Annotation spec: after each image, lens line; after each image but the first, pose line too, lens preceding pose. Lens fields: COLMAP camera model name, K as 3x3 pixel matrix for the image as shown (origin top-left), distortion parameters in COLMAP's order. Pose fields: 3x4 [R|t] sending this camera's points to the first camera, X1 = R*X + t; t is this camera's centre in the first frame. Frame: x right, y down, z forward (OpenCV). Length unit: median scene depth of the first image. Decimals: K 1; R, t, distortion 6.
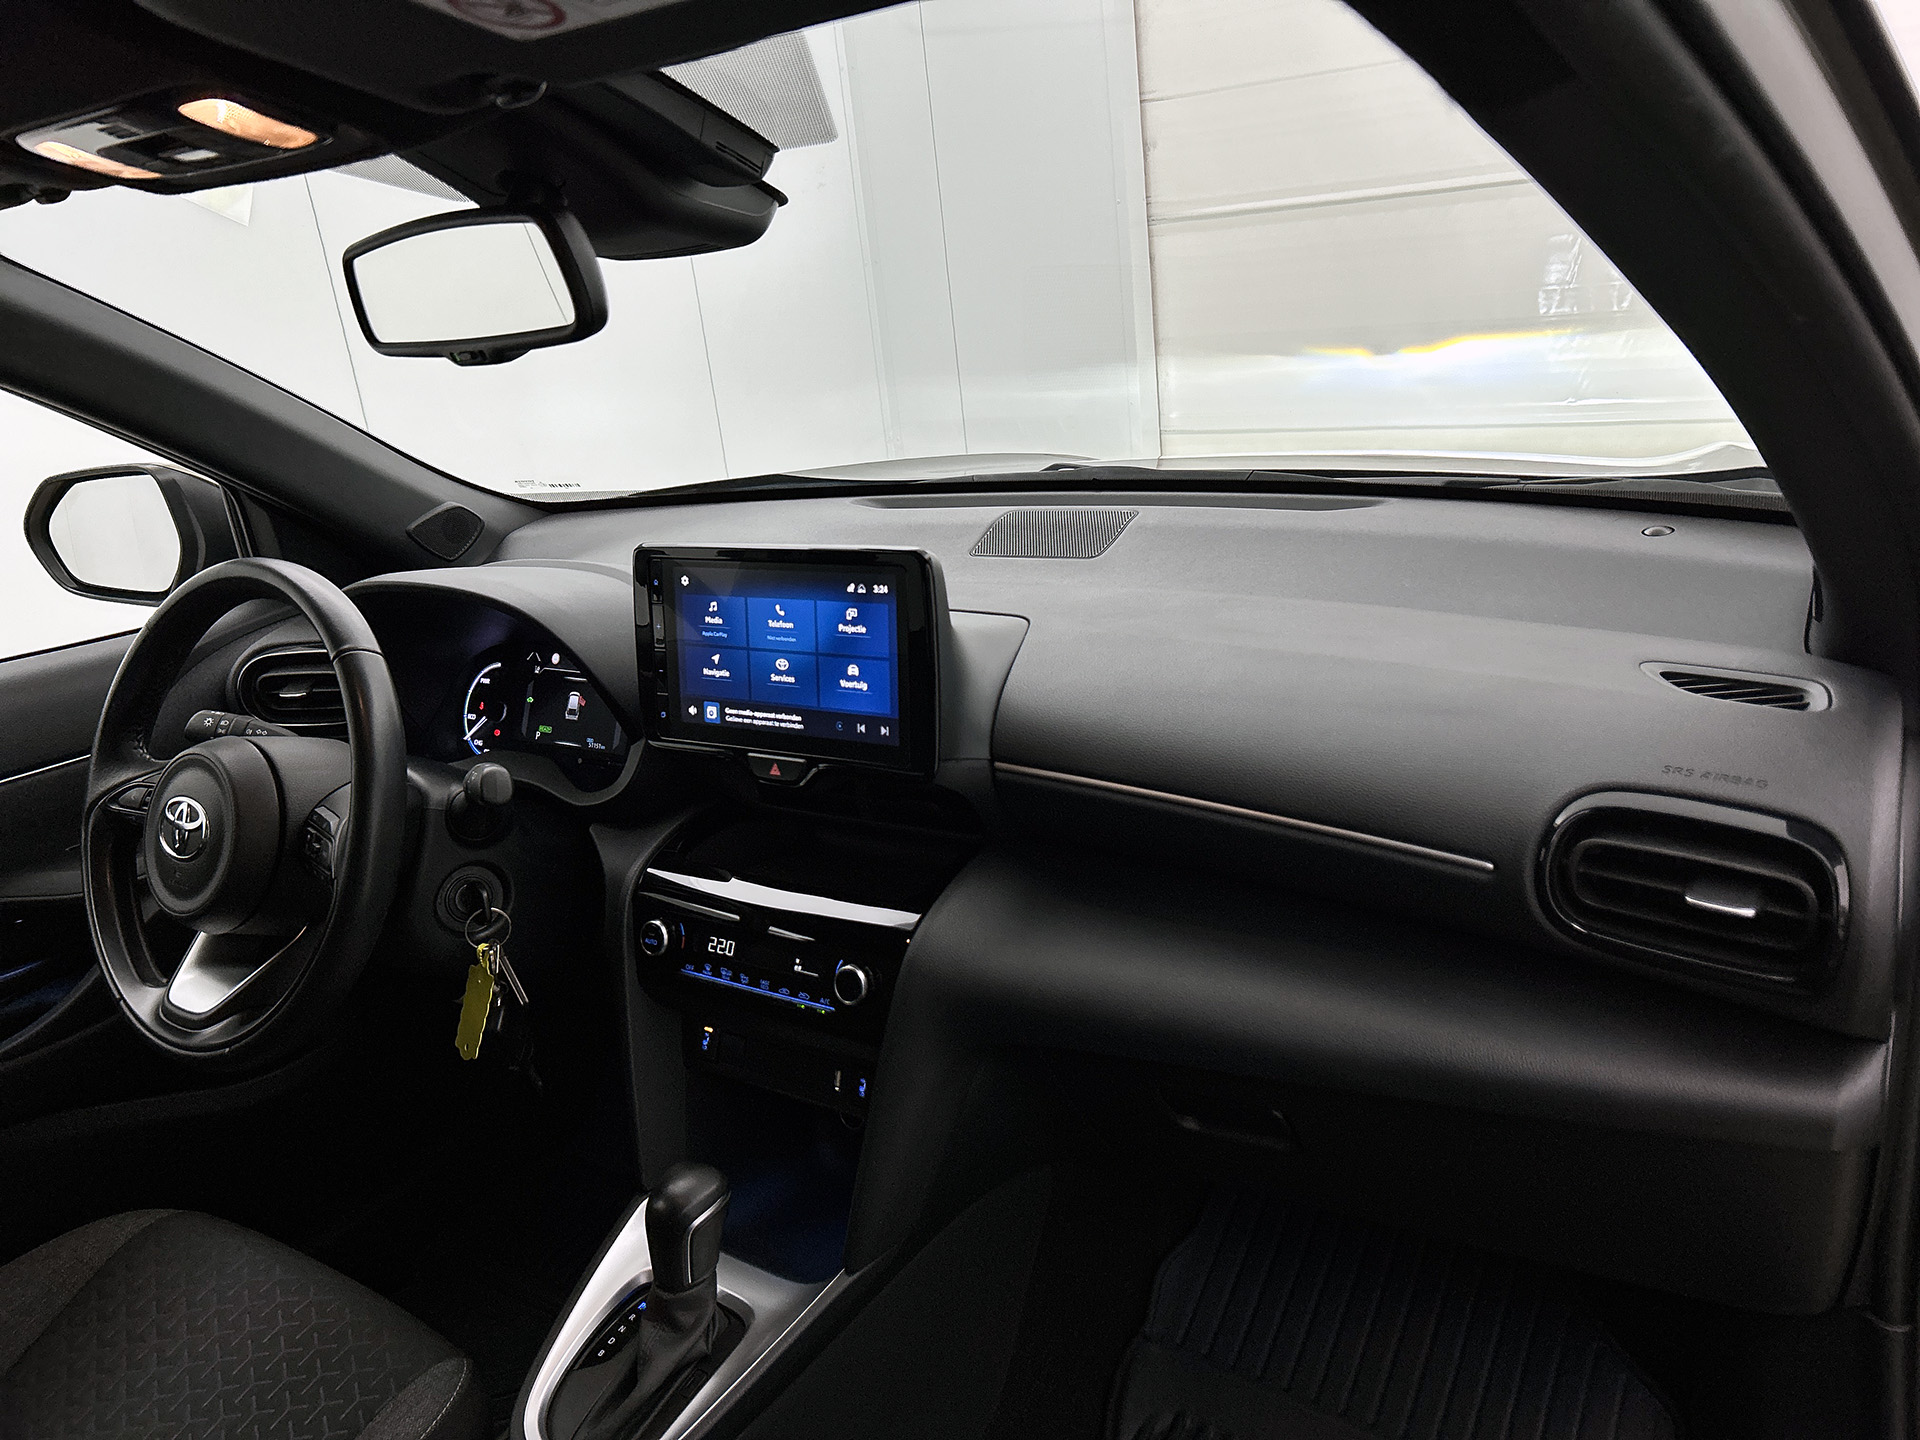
lens RADIAL K [[1482.3, 0, 930.2], [0, 1482.3, 686.8], [0, 0, 1]] dist [0.054066, -0.067116]
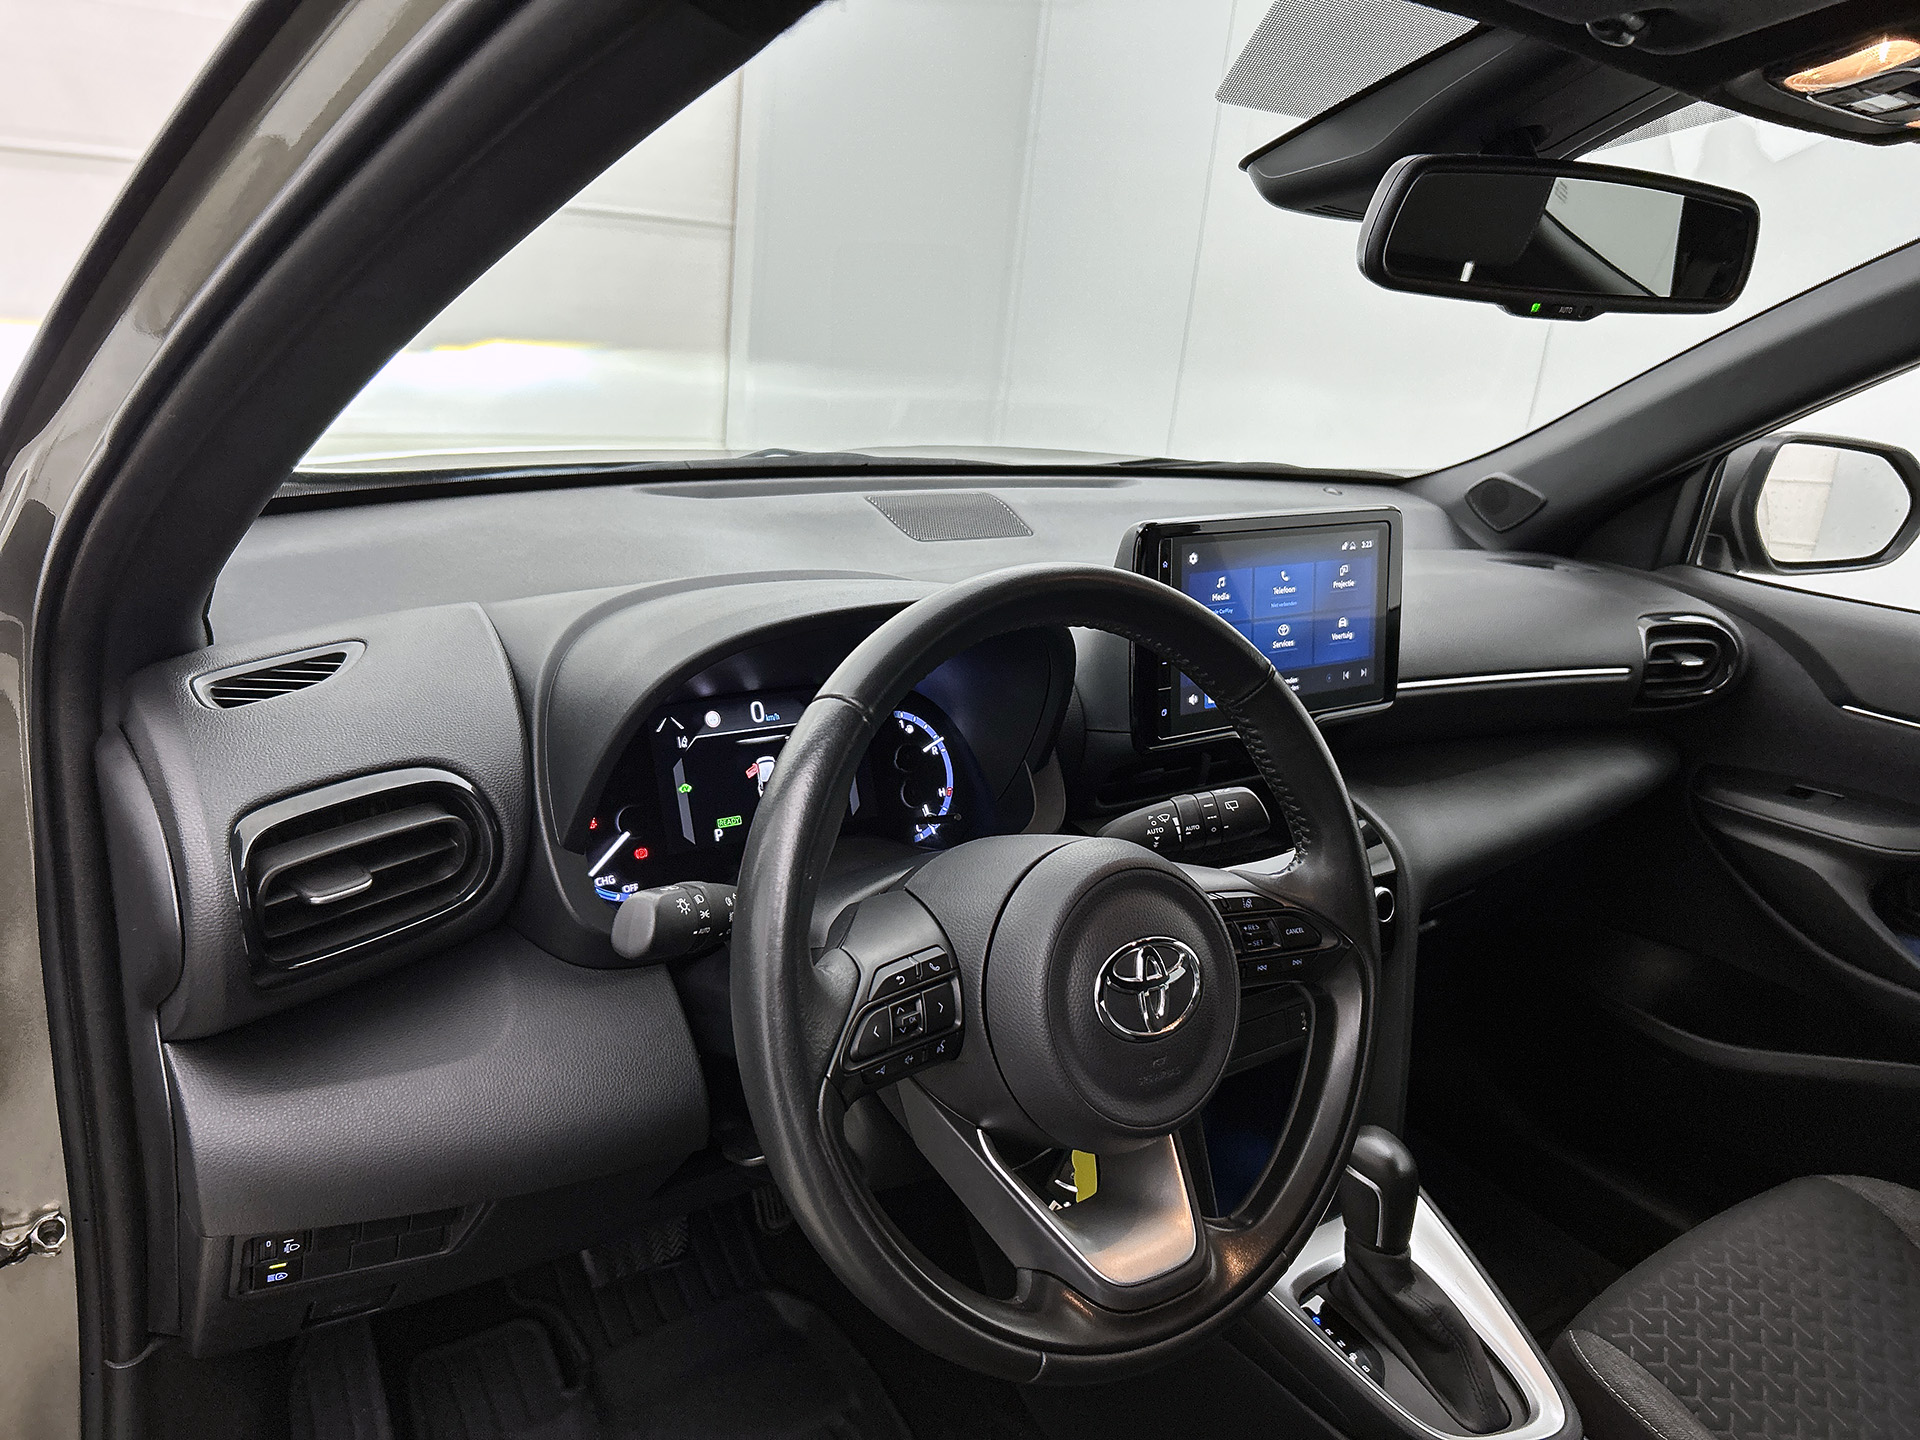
lens RADIAL K [[1482.3, 0, 972.6], [0, 1482.3, 711.1], [0, 0, 1]] dist [0.054066, -0.067116]
pose [[0.310502, -0.151617, 0.938403, -1.107632], [0.153728, 0.982212, 0.107830, -0.101143], [-0.938060, 0.110777, 0.328287, 0.860481]]
